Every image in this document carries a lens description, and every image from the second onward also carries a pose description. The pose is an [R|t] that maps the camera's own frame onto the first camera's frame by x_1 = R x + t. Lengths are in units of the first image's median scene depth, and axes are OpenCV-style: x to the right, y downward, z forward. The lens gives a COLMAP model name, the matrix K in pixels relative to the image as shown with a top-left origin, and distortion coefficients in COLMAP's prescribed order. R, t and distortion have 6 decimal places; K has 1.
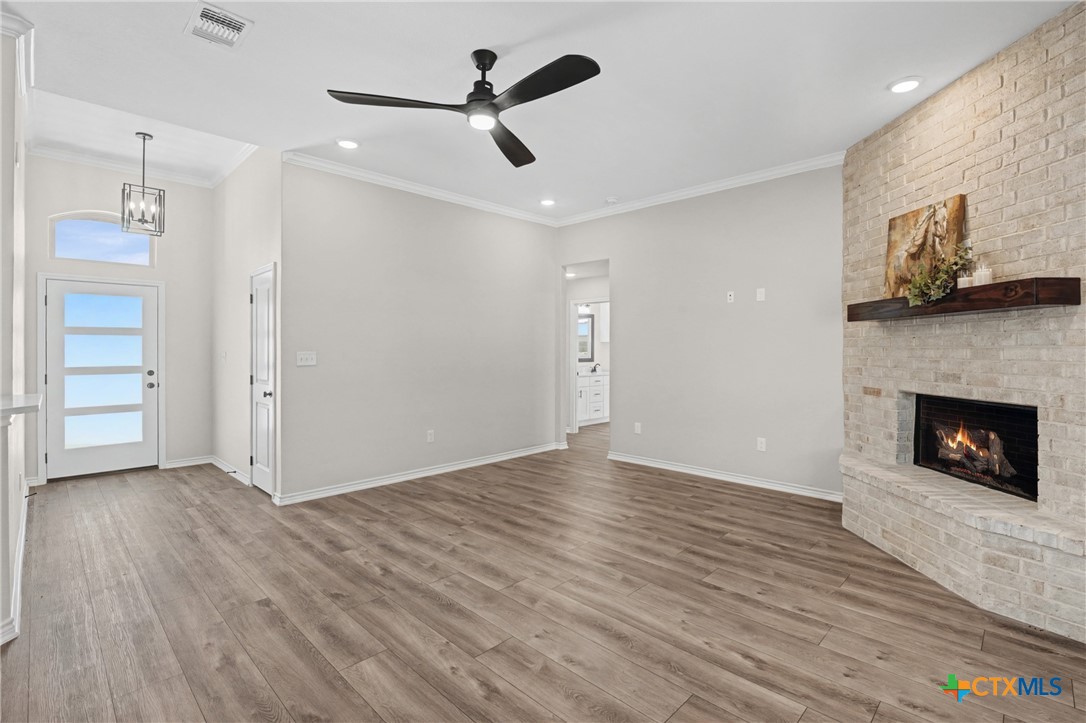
lens RADIAL K [[518.2, 0, 544.0], [0, 518.2, 351.1], [0, 0, 1]] dist [-0.004058, -0.001309]
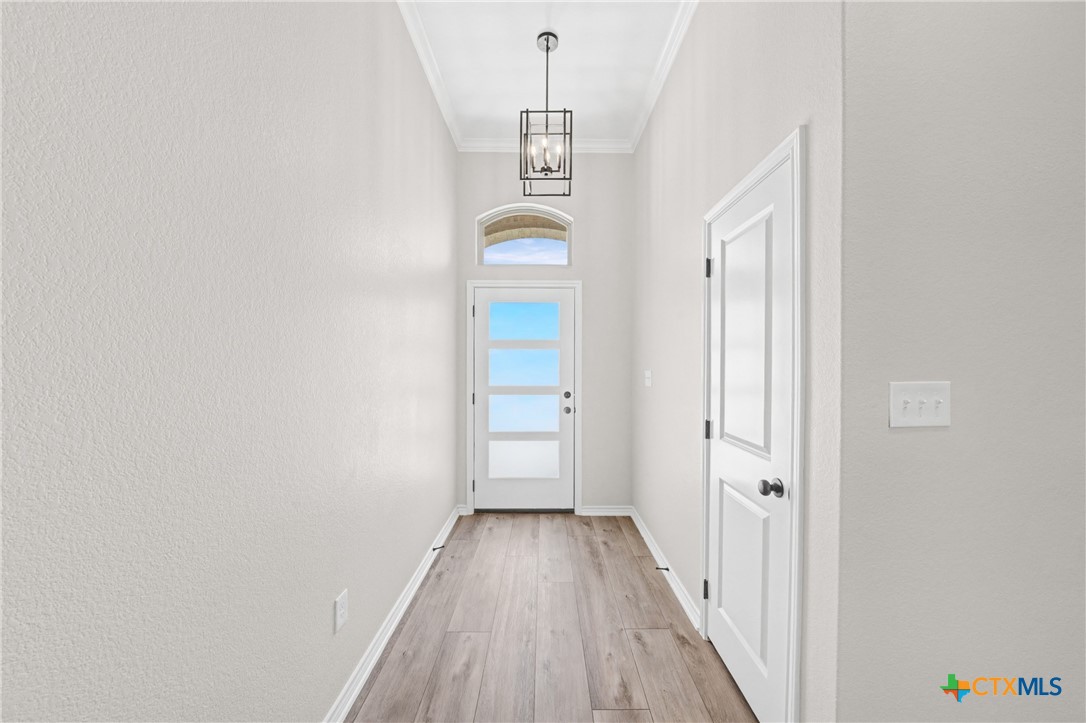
lens RADIAL K [[396.7, 0, 543.0], [0, 396.7, 361.5], [0, 0, 1]] dist [-0.001147, -0.000151]
pose [[0.716905, -0.000839, -0.697170, -0.380295], [-0.005715, 0.999959, -0.007080, -0.006250], [0.697147, 0.009060, 0.716871, 0.566142]]
